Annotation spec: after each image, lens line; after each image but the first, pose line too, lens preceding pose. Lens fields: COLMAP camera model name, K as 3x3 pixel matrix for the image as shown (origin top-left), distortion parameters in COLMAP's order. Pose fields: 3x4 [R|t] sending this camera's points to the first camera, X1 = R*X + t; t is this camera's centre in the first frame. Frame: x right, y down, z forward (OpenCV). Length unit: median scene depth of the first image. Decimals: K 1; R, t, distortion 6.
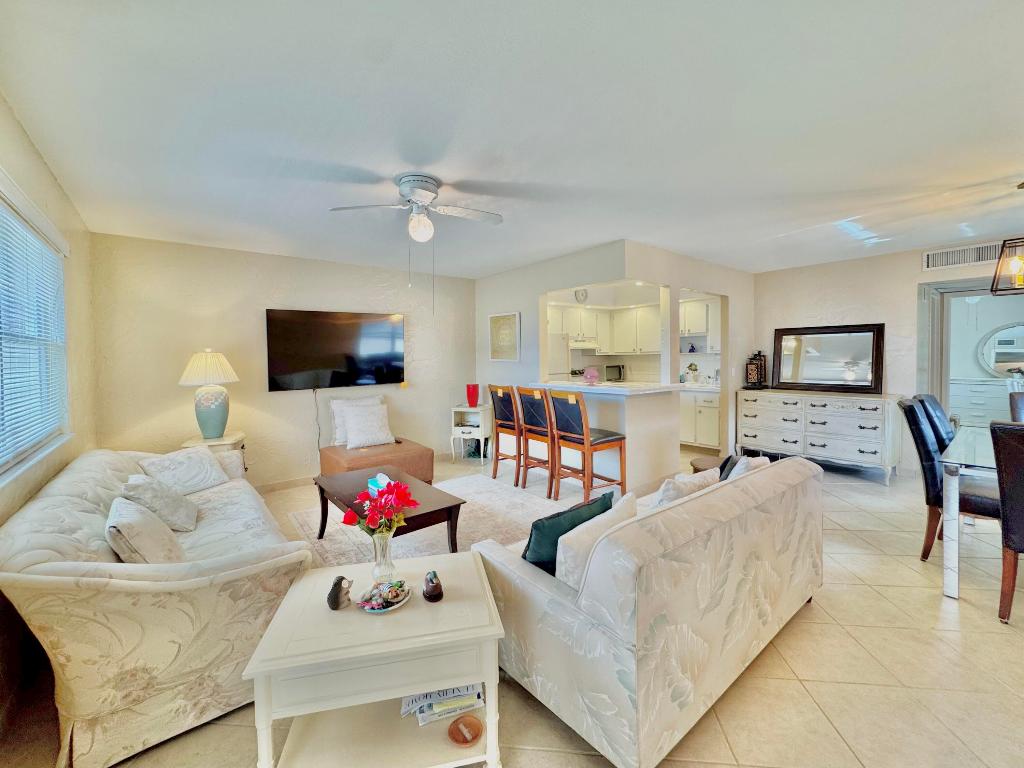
lens RADIAL K [[418.5, 0, 514.2], [0, 418.5, 373.5], [0, 0, 1]] dist [0.010752, -0.000340]
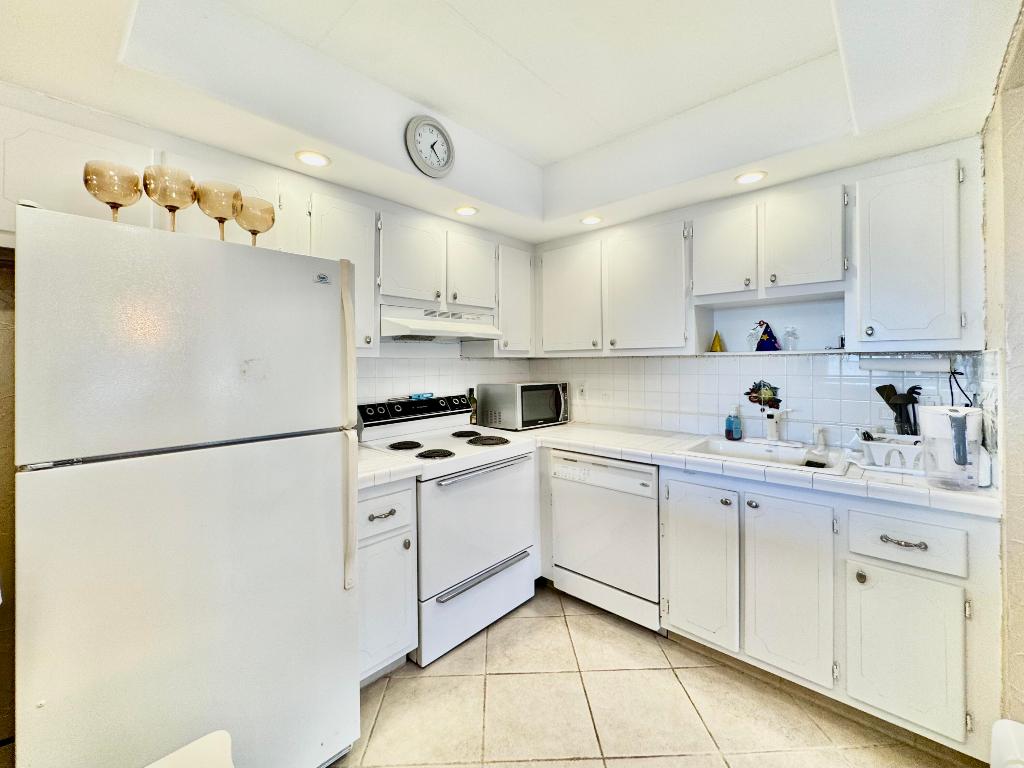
lens RADIAL K [[432.3, 0, 514.4], [0, 432.3, 355.5], [0, 0, 1]] dist [-0.002443, -0.000927]
pose [[0.986997, 0.013015, 0.160209, 0.152364], [-0.004279, 0.998491, -0.054755, -0.024152], [-0.160680, 0.053357, 0.985563, 0.623422]]
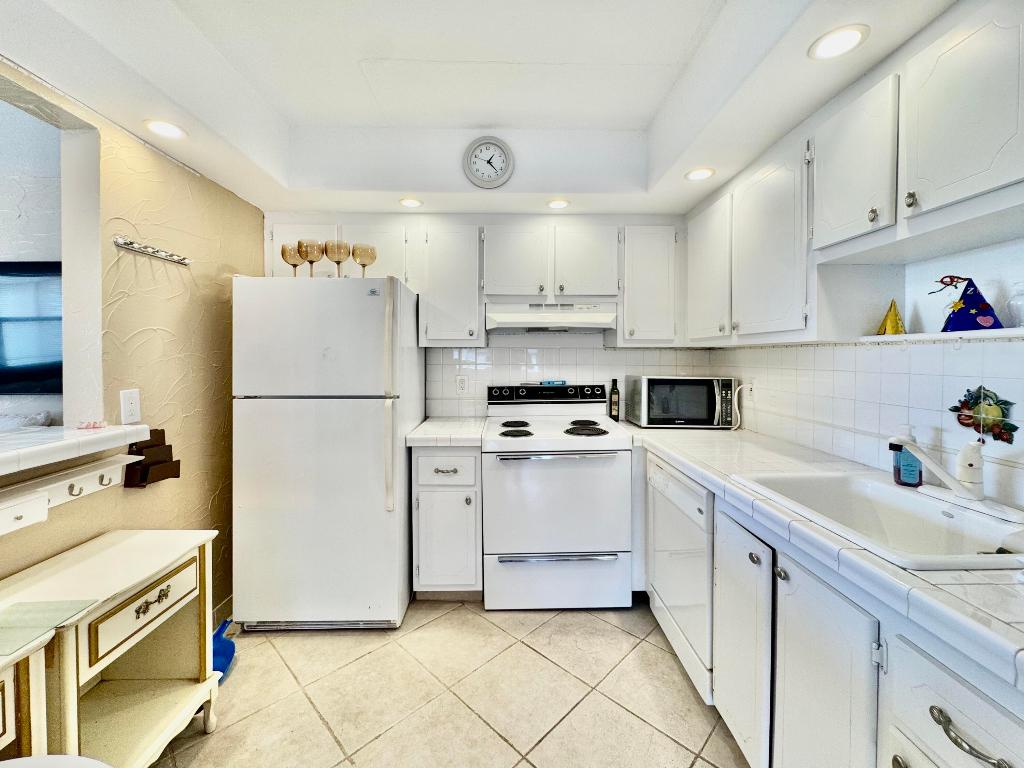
lens RADIAL K [[431.6, 0, 509.0], [0, 431.6, 357.4], [0, 0, 1]] dist [-0.001630, -0.000149]
pose [[0.789000, 0.021755, -0.614007, 0.344690], [-0.038031, 0.999186, -0.013468, -0.026232], [0.613214, 0.033977, 0.789185, 0.661539]]
